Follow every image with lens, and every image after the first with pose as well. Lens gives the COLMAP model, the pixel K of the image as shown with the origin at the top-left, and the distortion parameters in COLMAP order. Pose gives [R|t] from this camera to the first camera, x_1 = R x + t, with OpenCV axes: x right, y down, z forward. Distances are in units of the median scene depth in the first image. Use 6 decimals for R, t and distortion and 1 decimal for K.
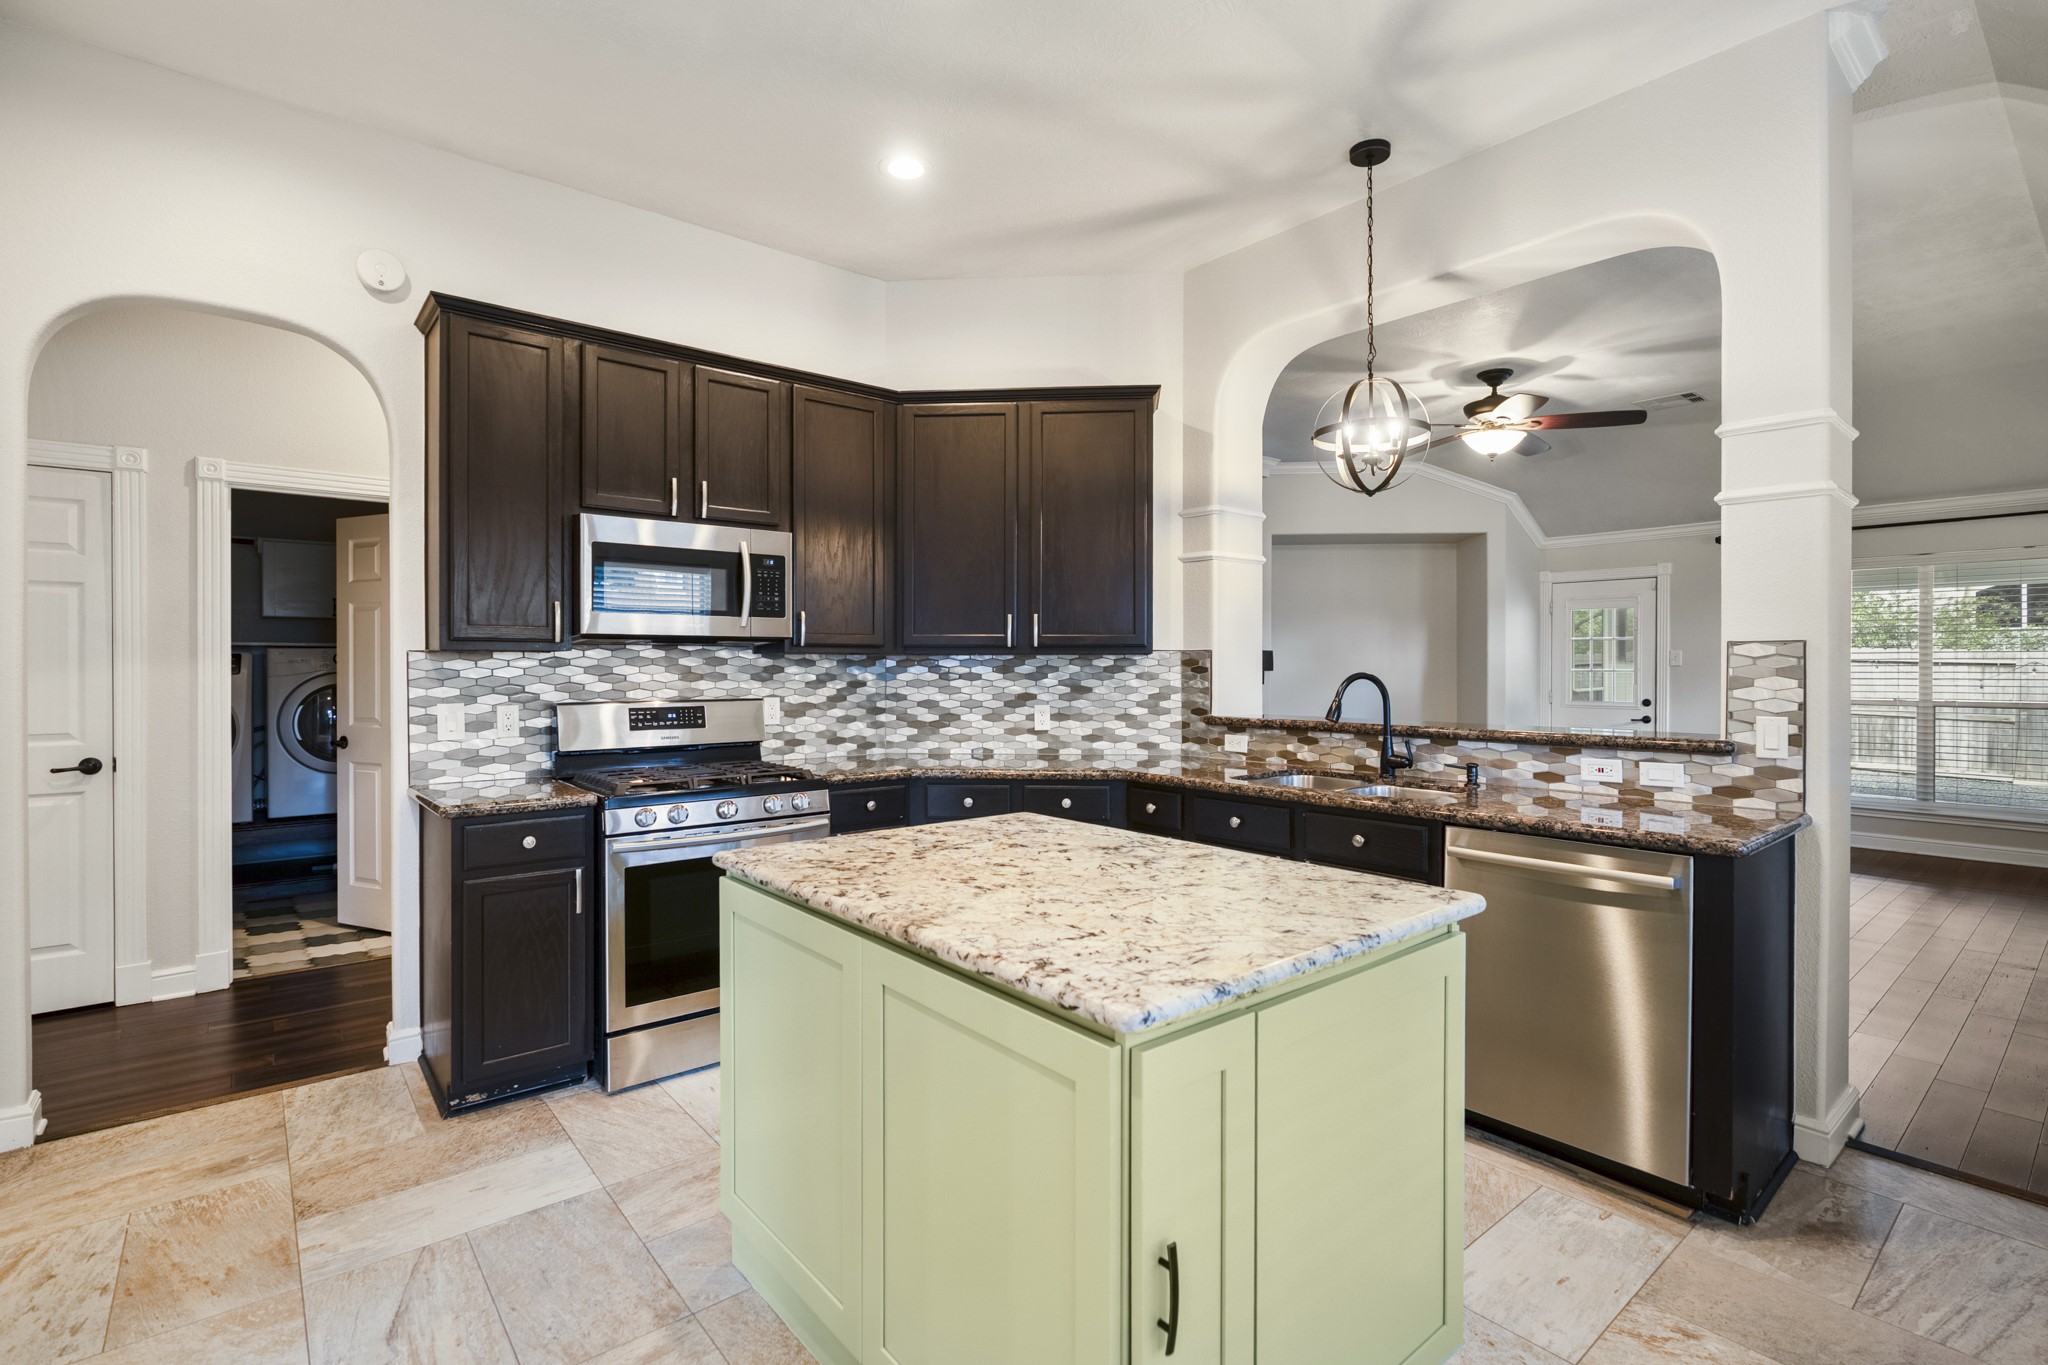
lens RADIAL K [[952.6, 0, 1033.0], [0, 952.6, 665.7], [0, 0, 1]] dist [-0.002740, -0.000282]
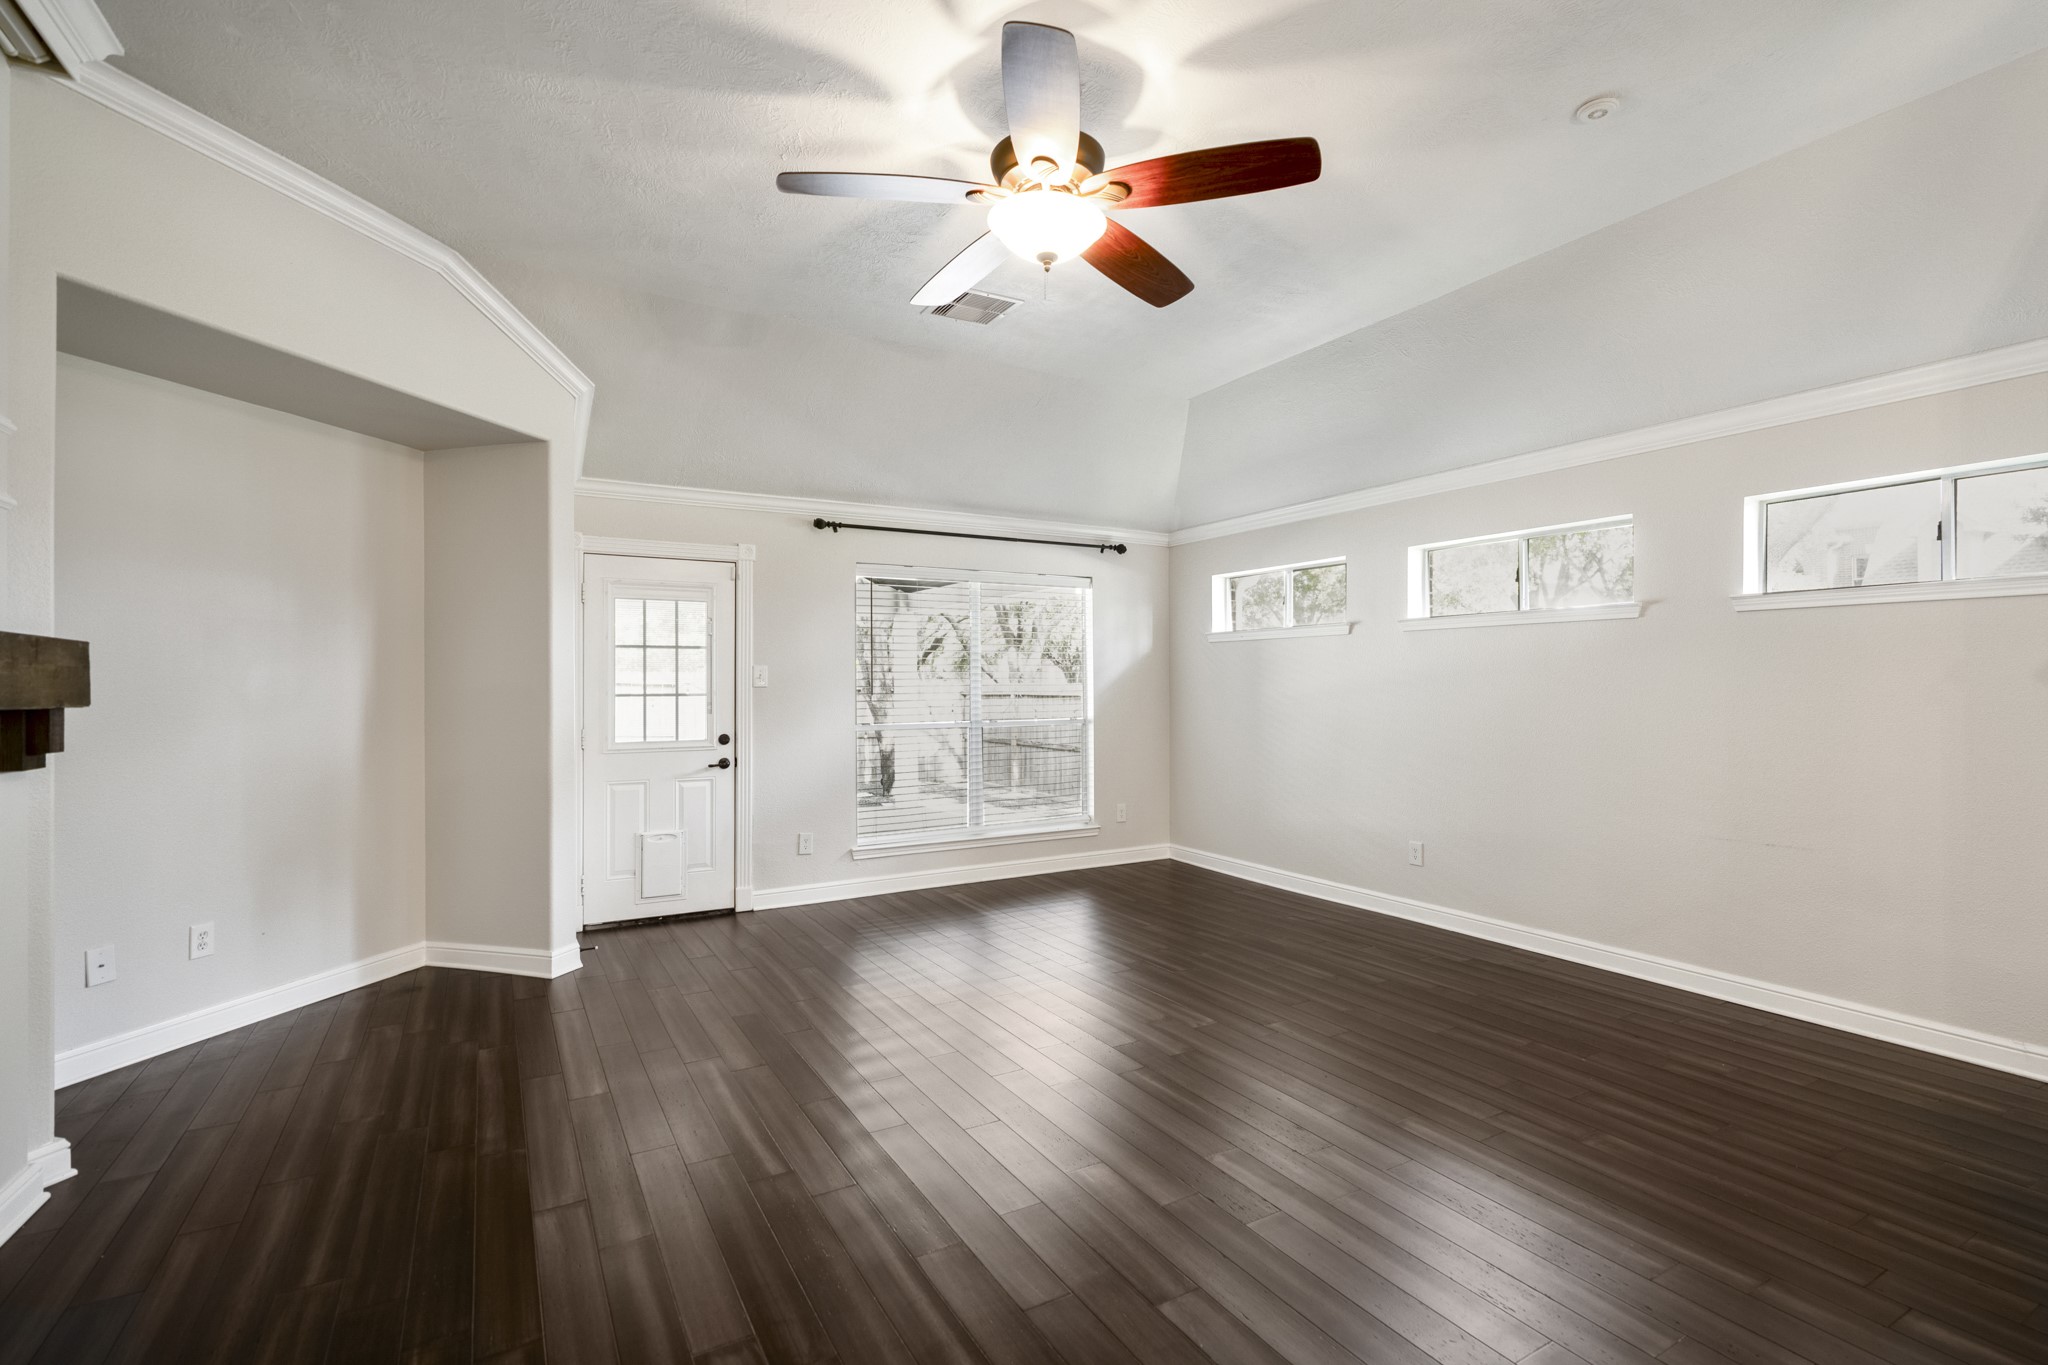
lens RADIAL K [[939.4, 0, 1031.5], [0, 939.4, 689.6], [0, 0, 1]] dist [-0.003494, -0.000470]
pose [[0.173048, -0.005882, 0.984896, 0.002602], [0.003160, 0.999980, 0.005416, -0.001926], [-0.984908, 0.002175, 0.173063, 1.288995]]
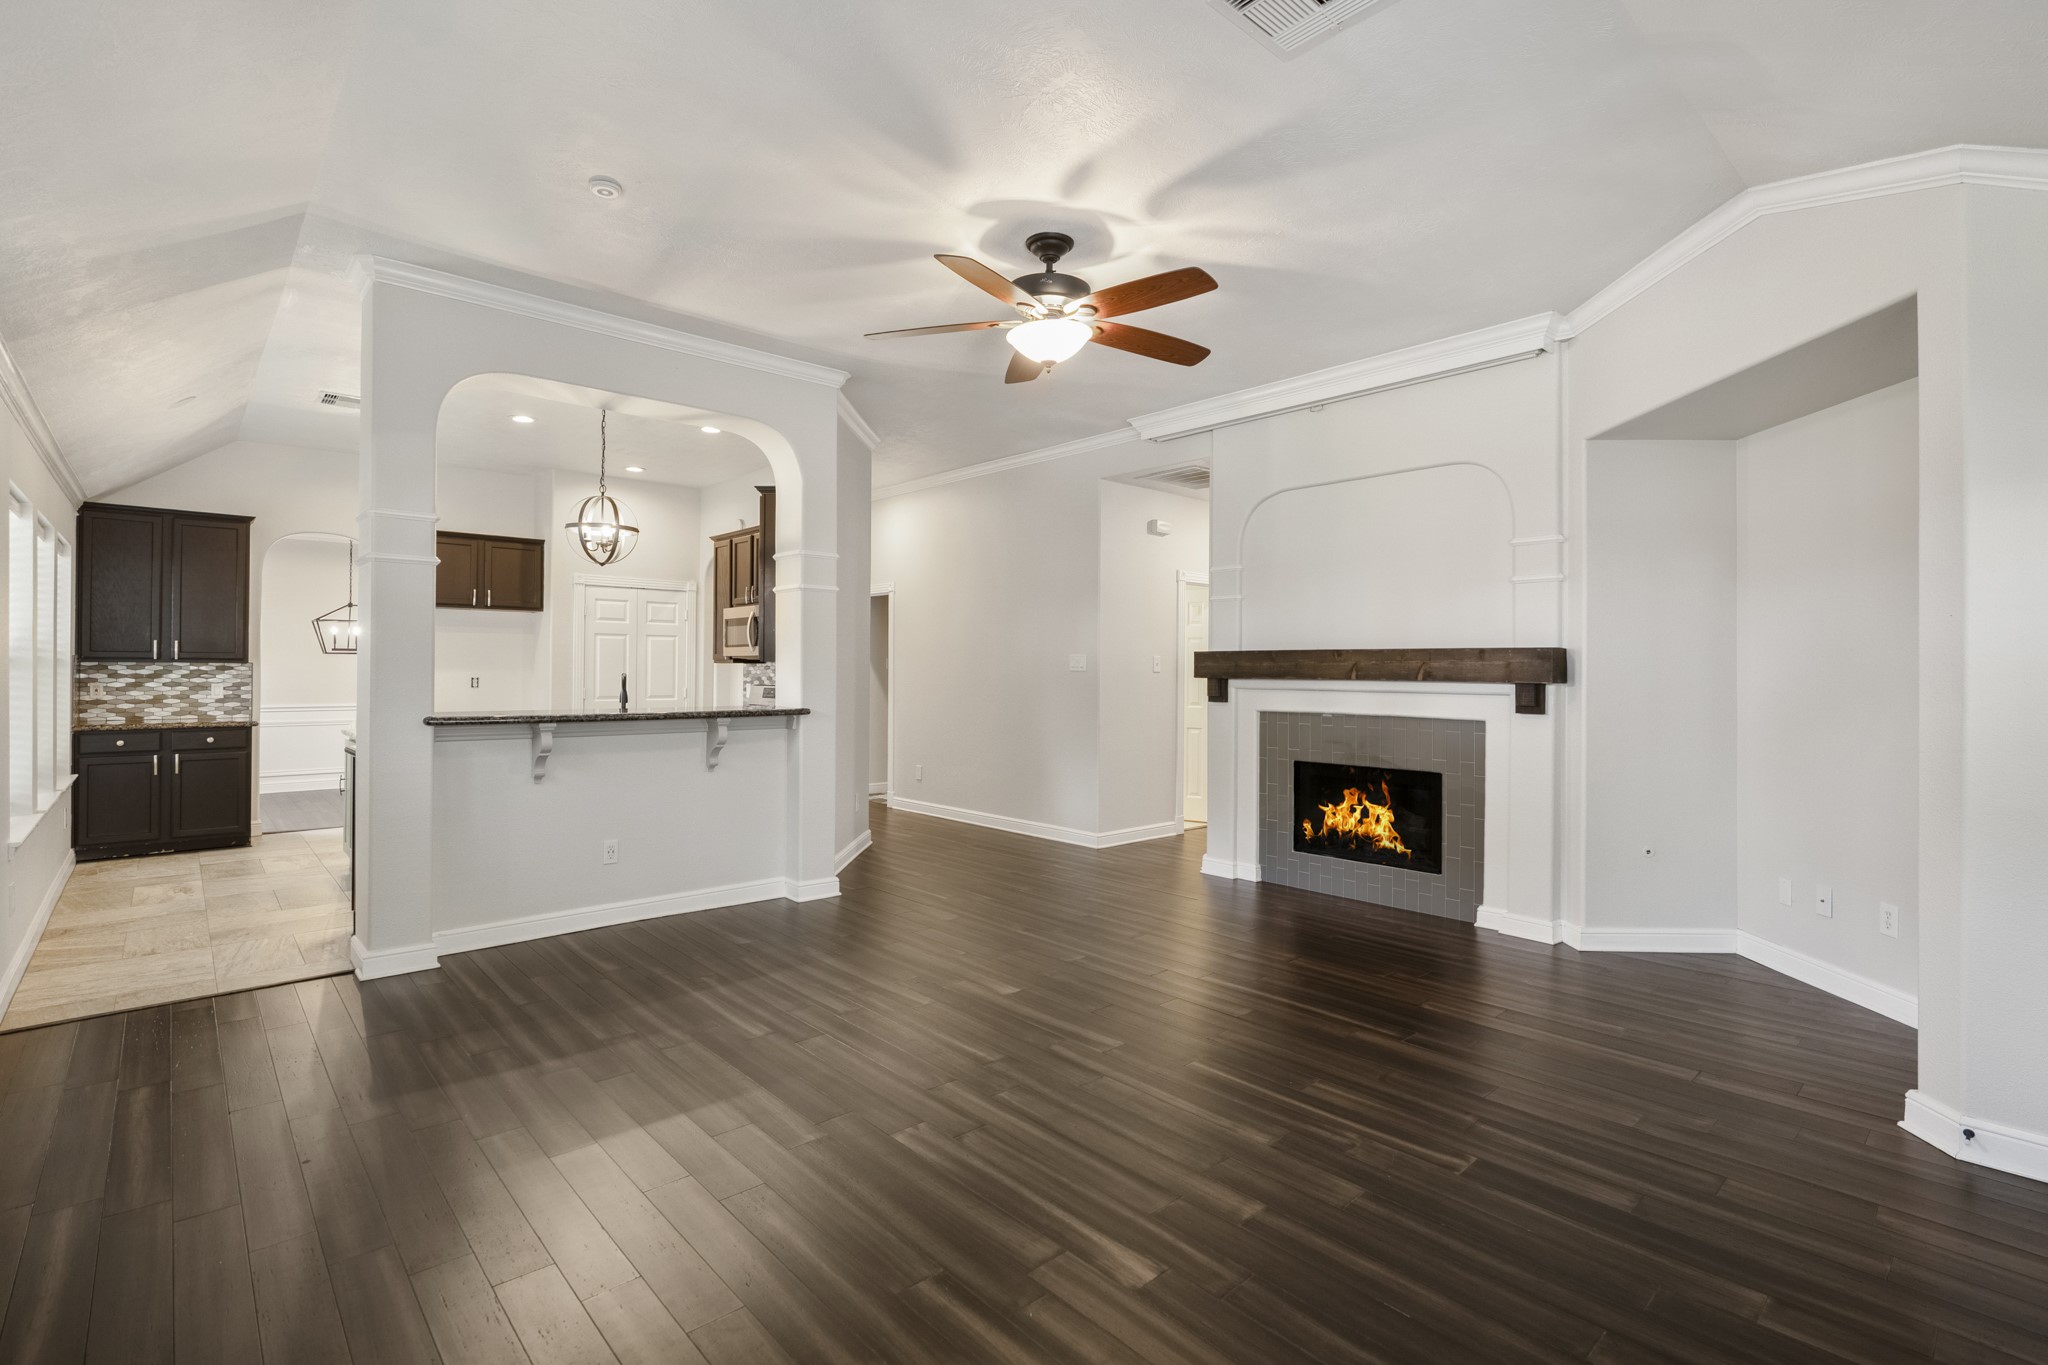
lens RADIAL K [[952.6, 0, 1033.0], [0, 952.6, 665.7], [0, 0, 1]] dist [-0.002740, -0.000282]
pose [[0.040445, -0.004731, -0.999171, 1.623665], [-0.006602, 0.999966, -0.005002, -0.000550], [0.999160, 0.006799, 0.040413, 1.341852]]
